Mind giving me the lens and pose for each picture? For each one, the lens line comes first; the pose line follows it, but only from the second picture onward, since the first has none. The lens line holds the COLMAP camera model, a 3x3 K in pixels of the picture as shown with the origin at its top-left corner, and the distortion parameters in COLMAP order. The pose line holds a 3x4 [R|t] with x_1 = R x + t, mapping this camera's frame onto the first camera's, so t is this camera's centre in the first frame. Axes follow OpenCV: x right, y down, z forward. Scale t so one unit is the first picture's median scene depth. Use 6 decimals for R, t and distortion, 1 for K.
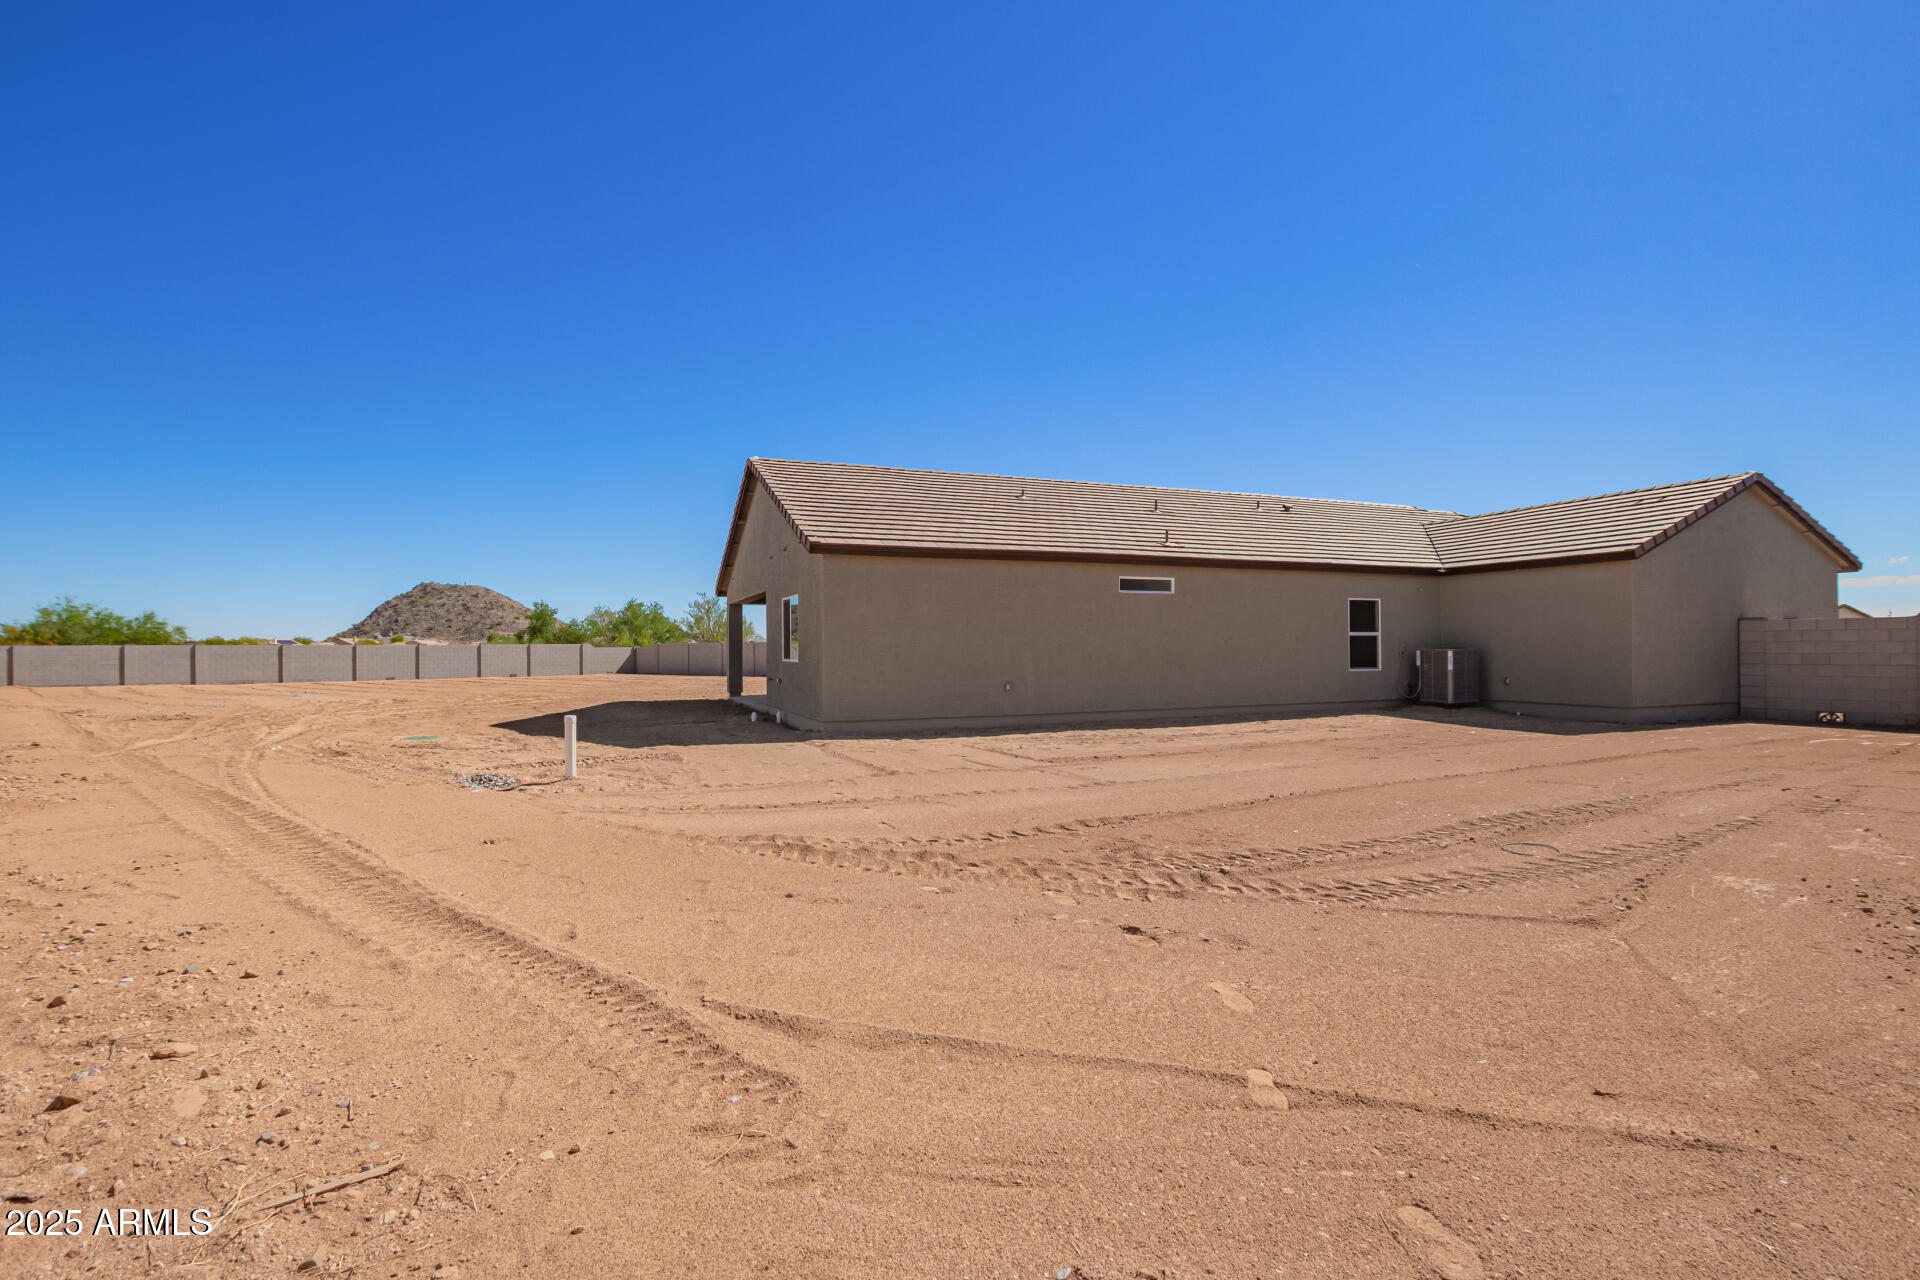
lens RADIAL K [[882.9, 0, 961.7], [0, 882.9, 644.6], [0, 0, 1]] dist [0.002469, -0.001515]
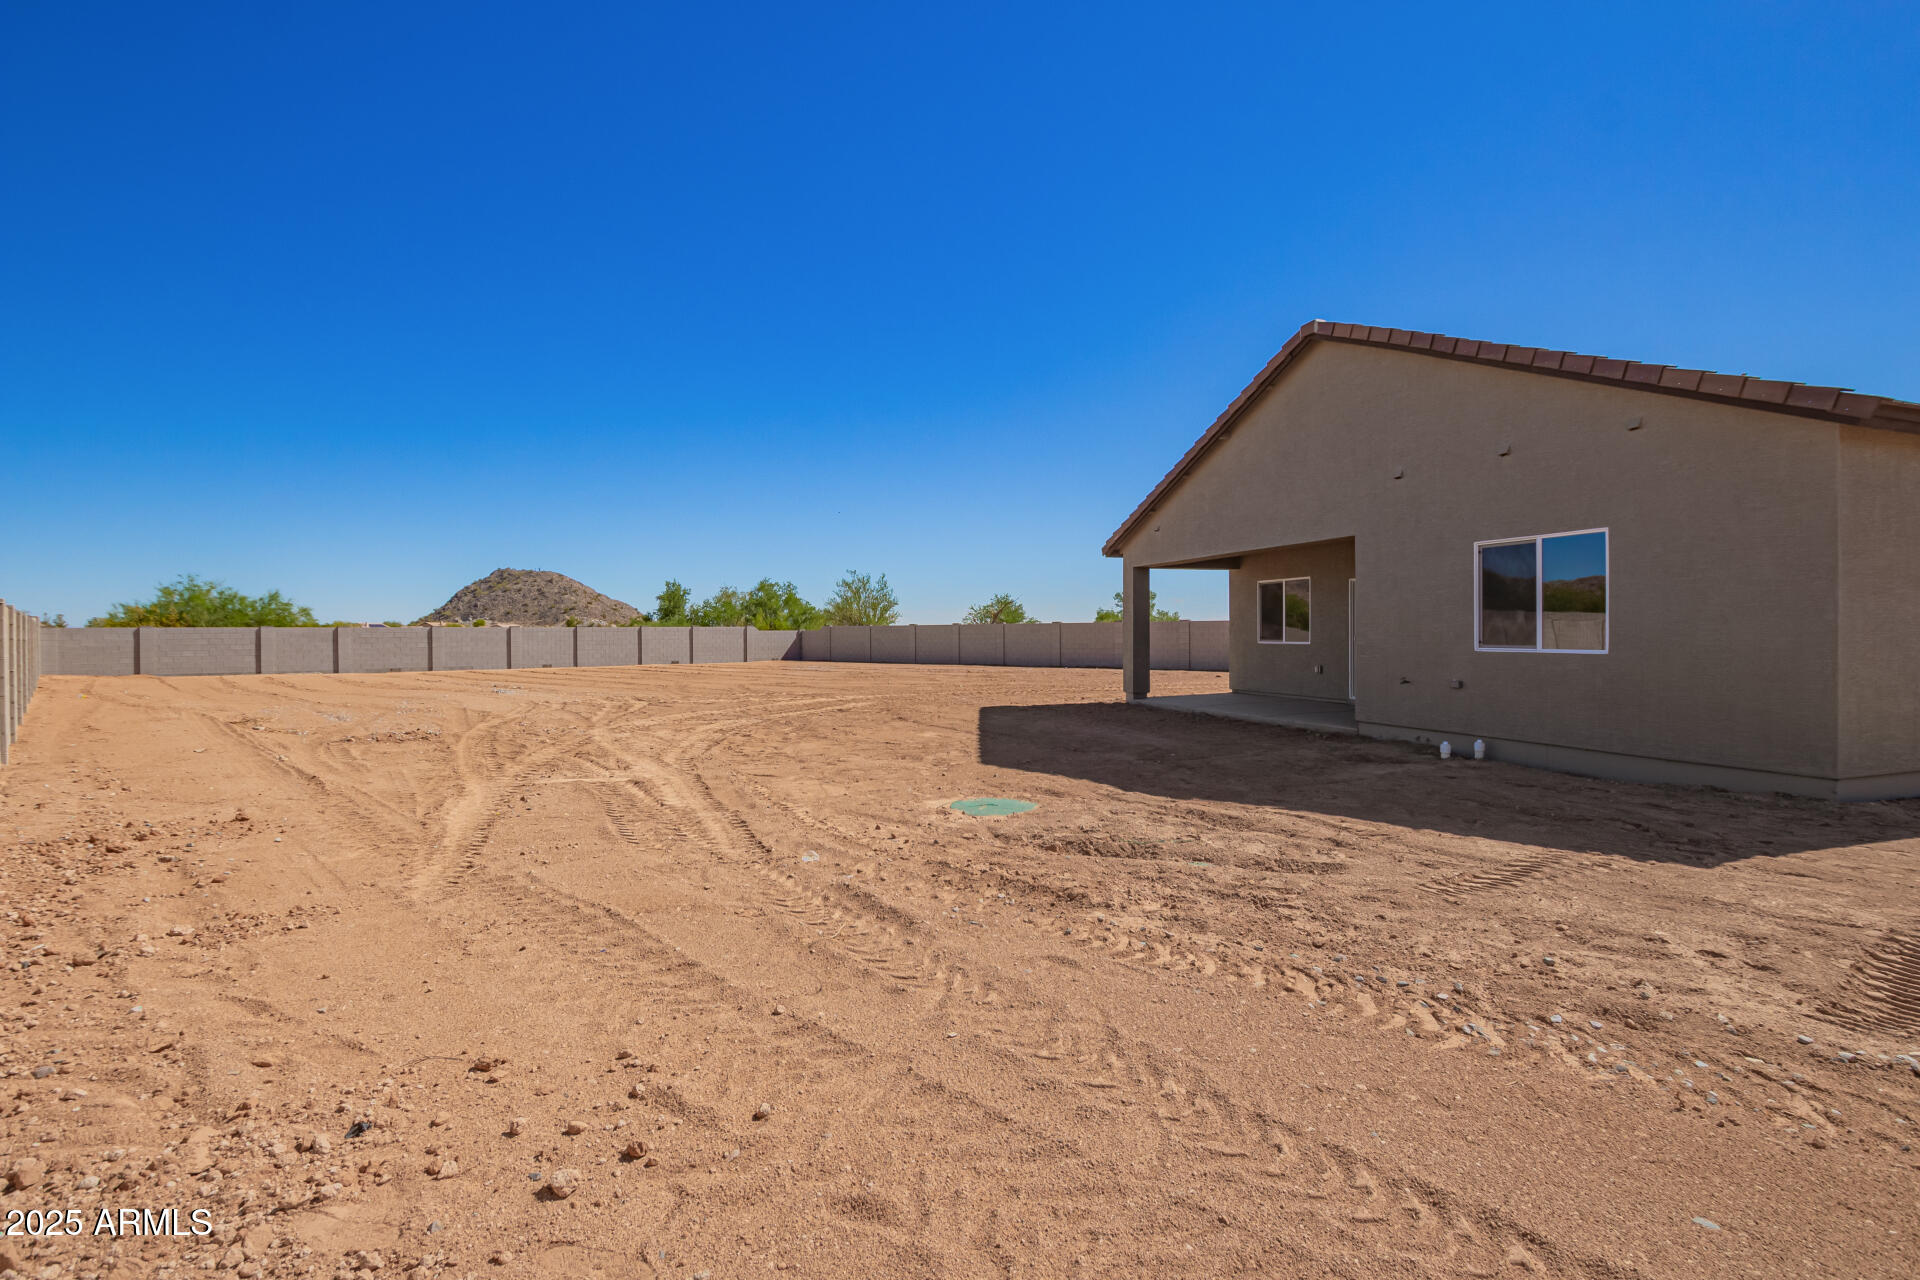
lens RADIAL K [[865.3, 0, 960.0], [0, 865.3, 640.0], [0, 0, 1]] dist [-0.001528, 0.000580]
pose [[0.998802, 0.001207, -0.048911, -0.175557], [-0.000612, 0.999926, 0.012162, 0.001903], [0.048922, -0.012117, 0.998729, 0.148712]]
